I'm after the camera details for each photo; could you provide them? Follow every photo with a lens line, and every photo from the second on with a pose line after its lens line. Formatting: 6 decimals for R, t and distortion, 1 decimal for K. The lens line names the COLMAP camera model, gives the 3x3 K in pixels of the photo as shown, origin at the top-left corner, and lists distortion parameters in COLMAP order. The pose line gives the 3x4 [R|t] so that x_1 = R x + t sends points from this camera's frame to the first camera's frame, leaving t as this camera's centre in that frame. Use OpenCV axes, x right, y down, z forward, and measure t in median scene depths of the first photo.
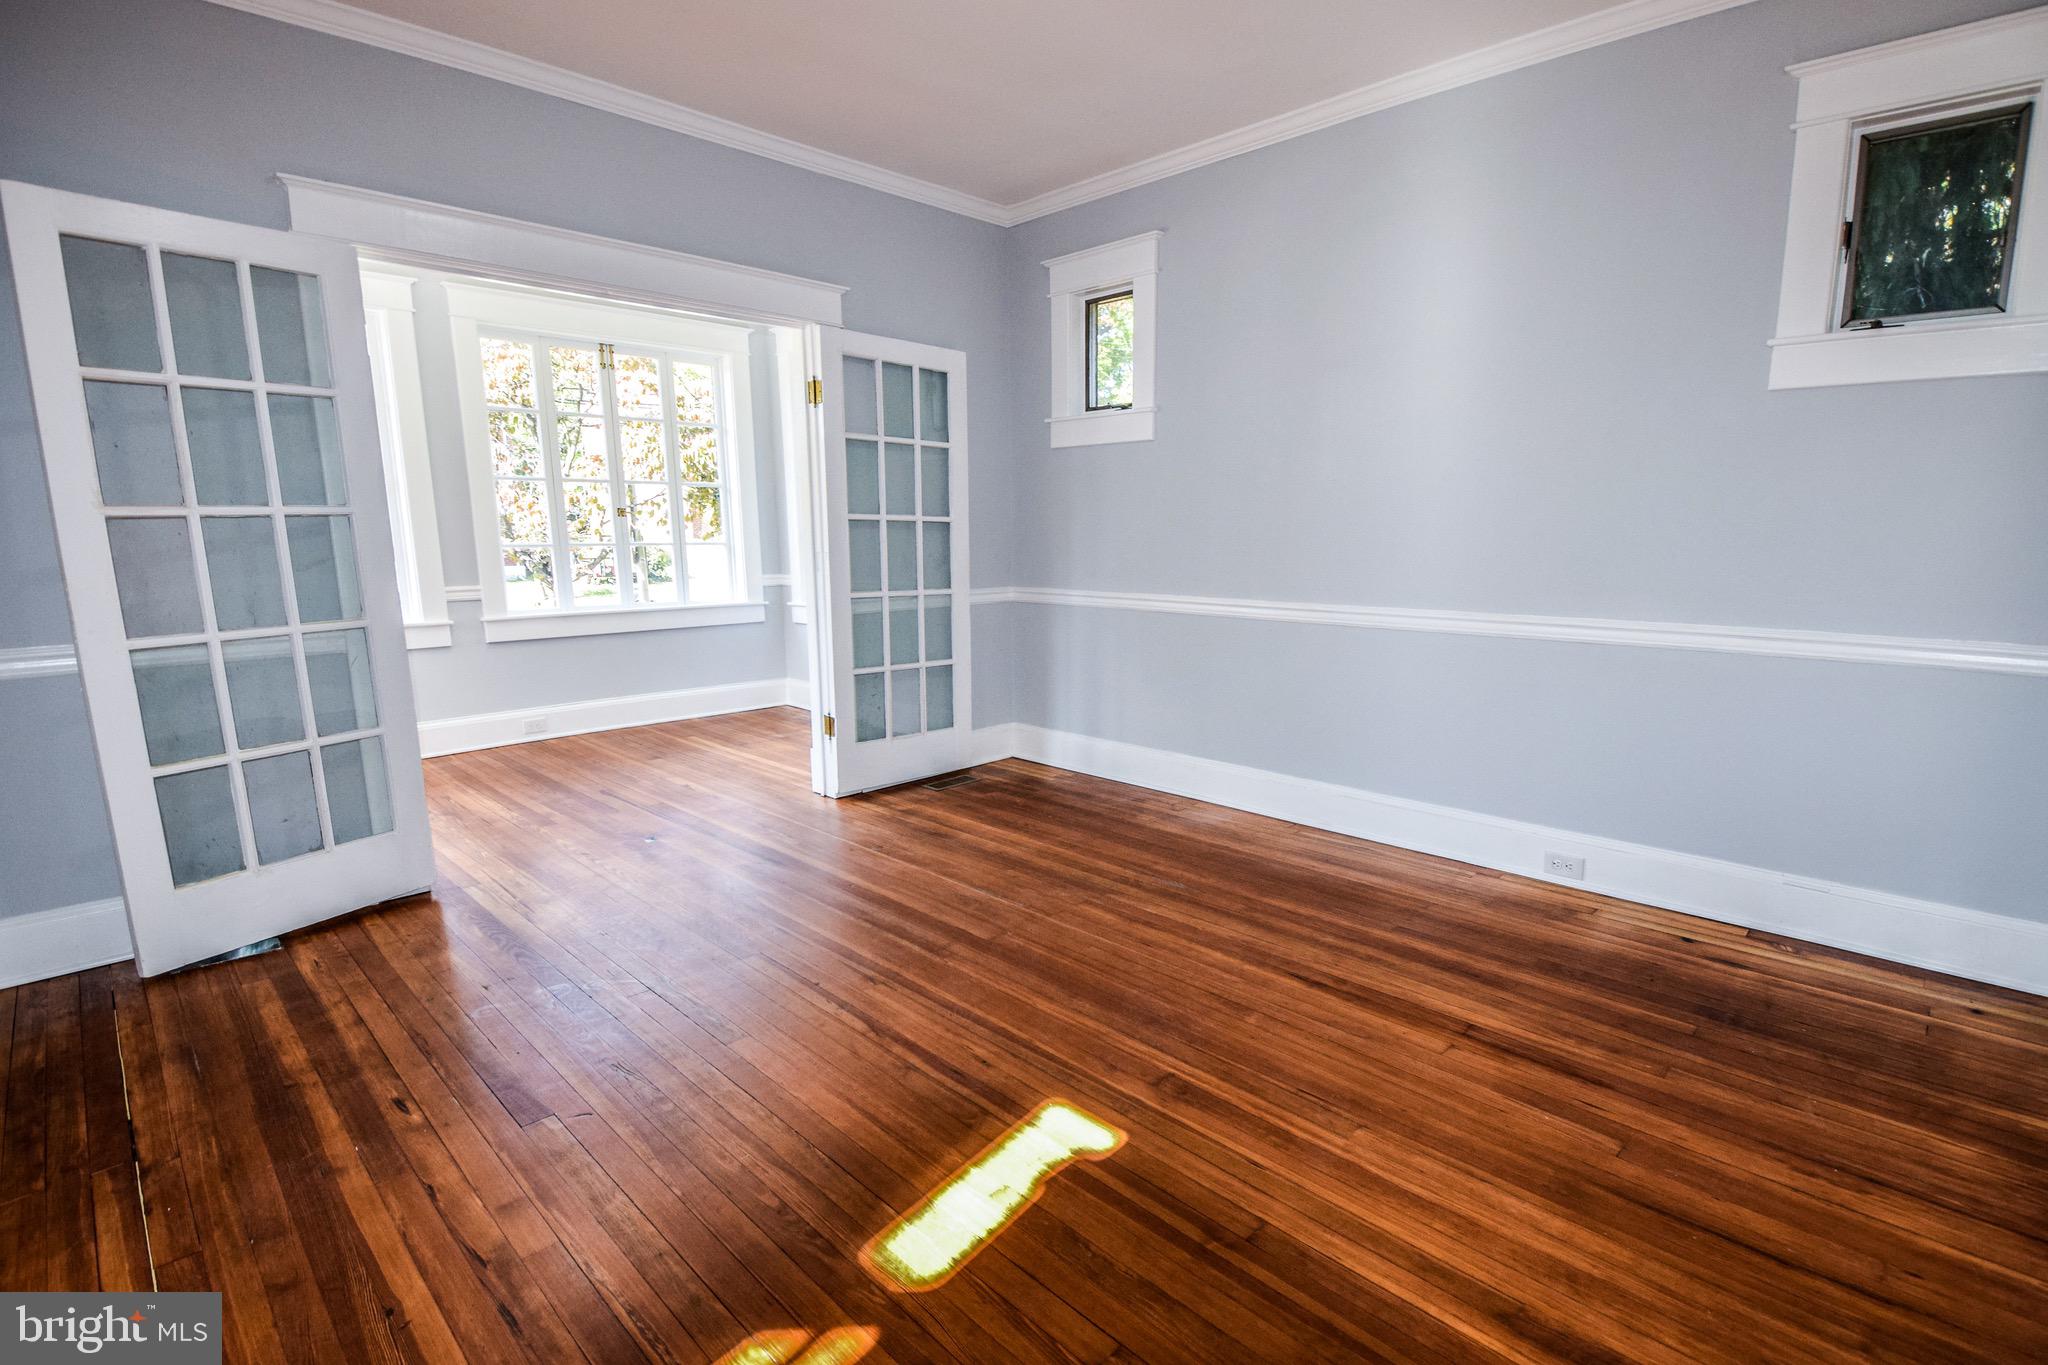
lens RADIAL K [[959.9, 0, 1049.3], [0, 959.9, 725.9], [0, 0, 1]] dist [0.014086, -0.023907]
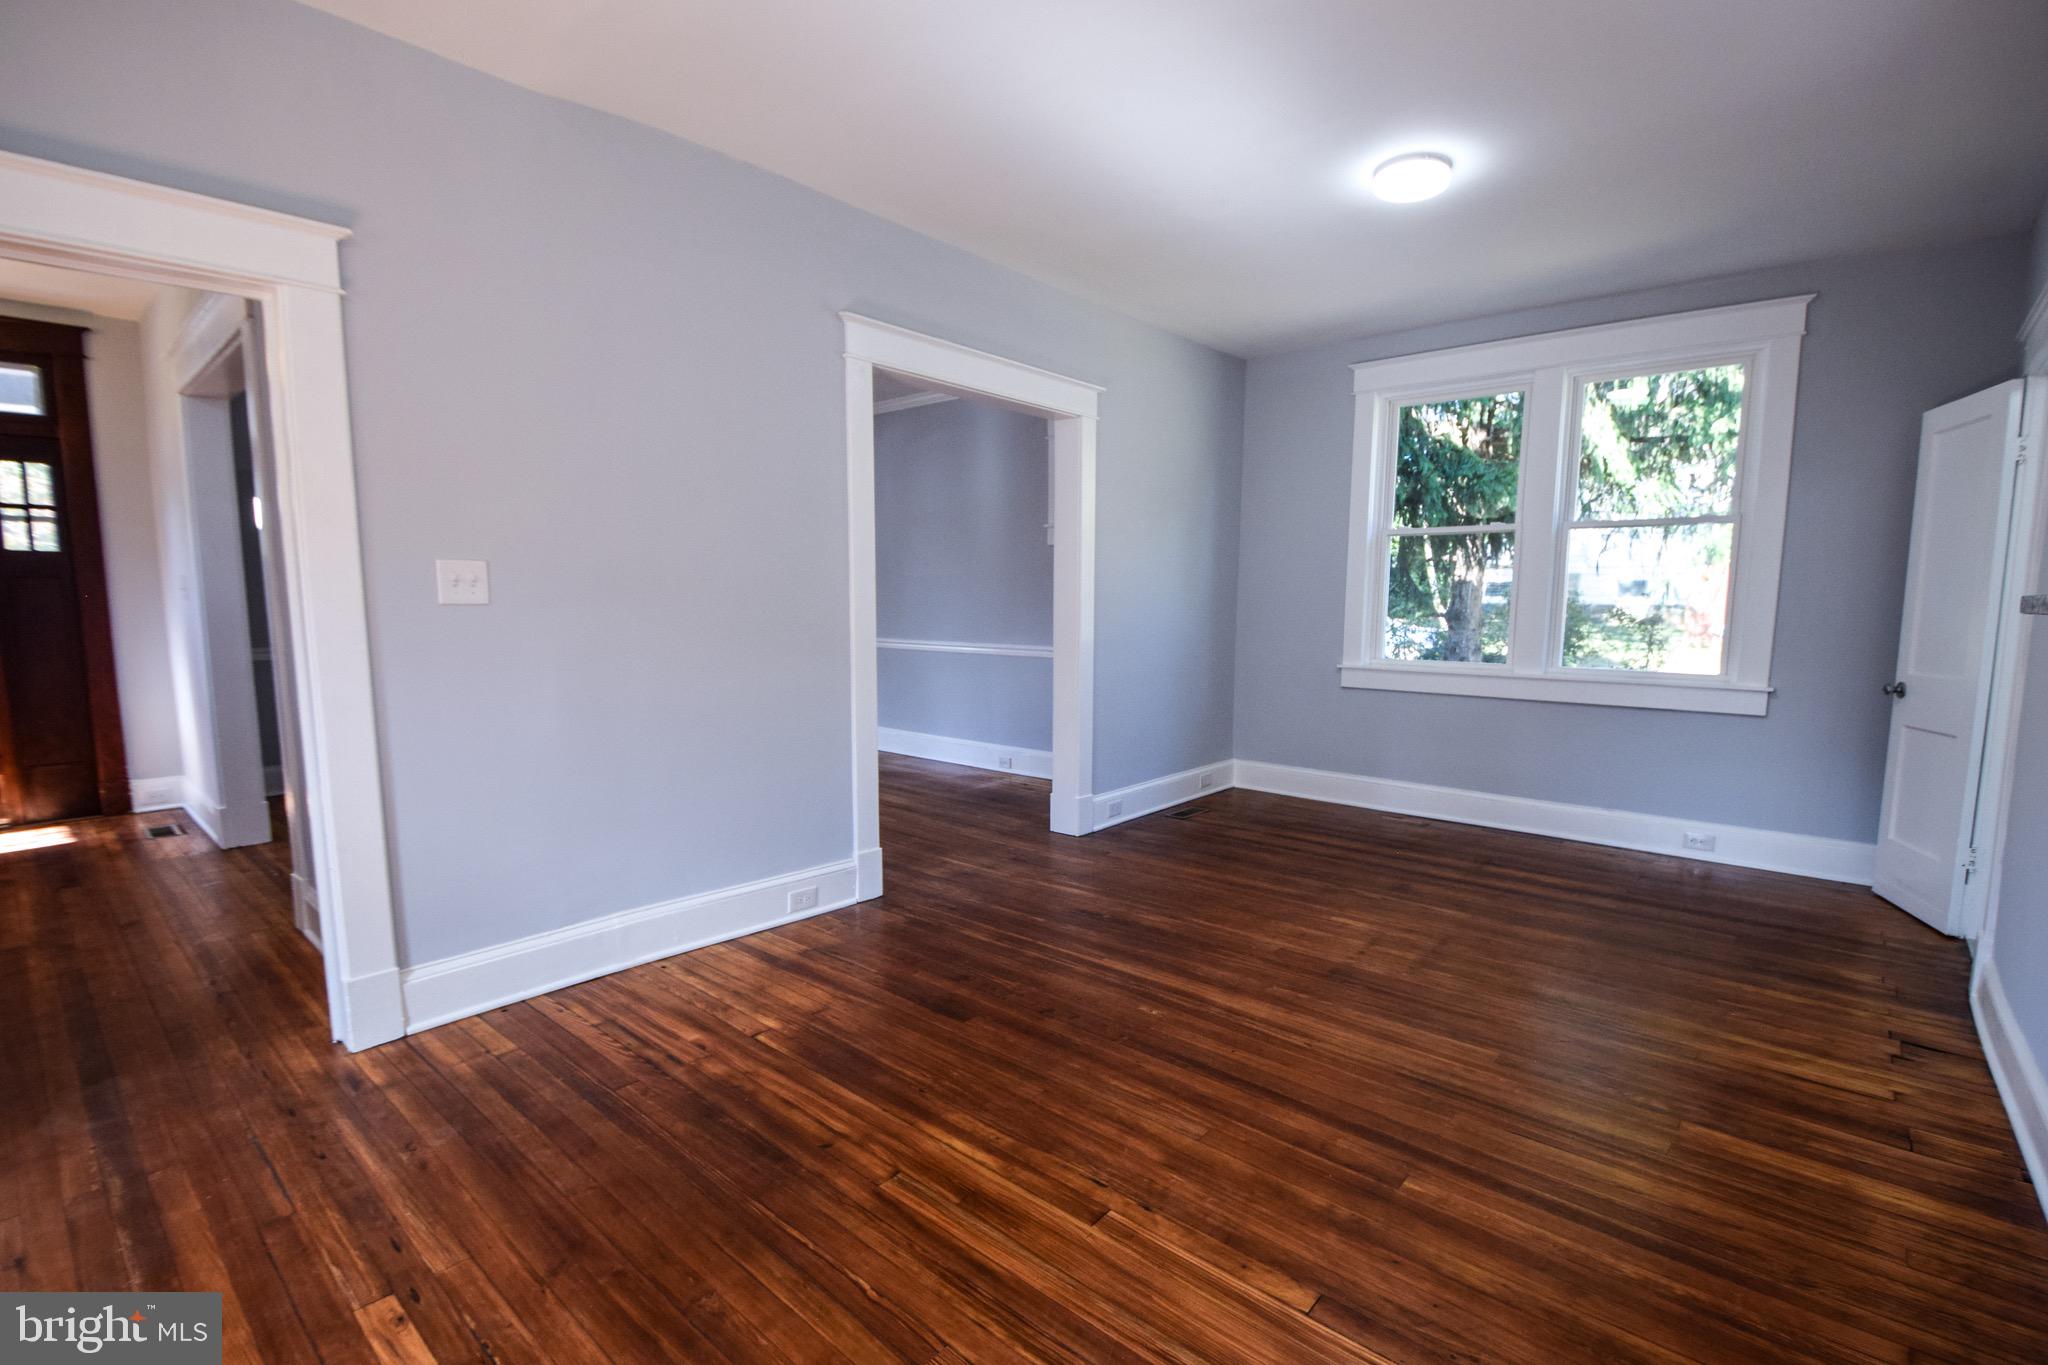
lens RADIAL K [[928.9, 0, 1050.5], [0, 928.9, 719.6], [0, 0, 1]] dist [0.013628, -0.022092]
pose [[0.998119, 0.001265, 0.061293, 0.531314], [0.003121, 0.997442, -0.071406, 0.205158], [-0.061227, 0.071463, 0.995562, -1.062268]]
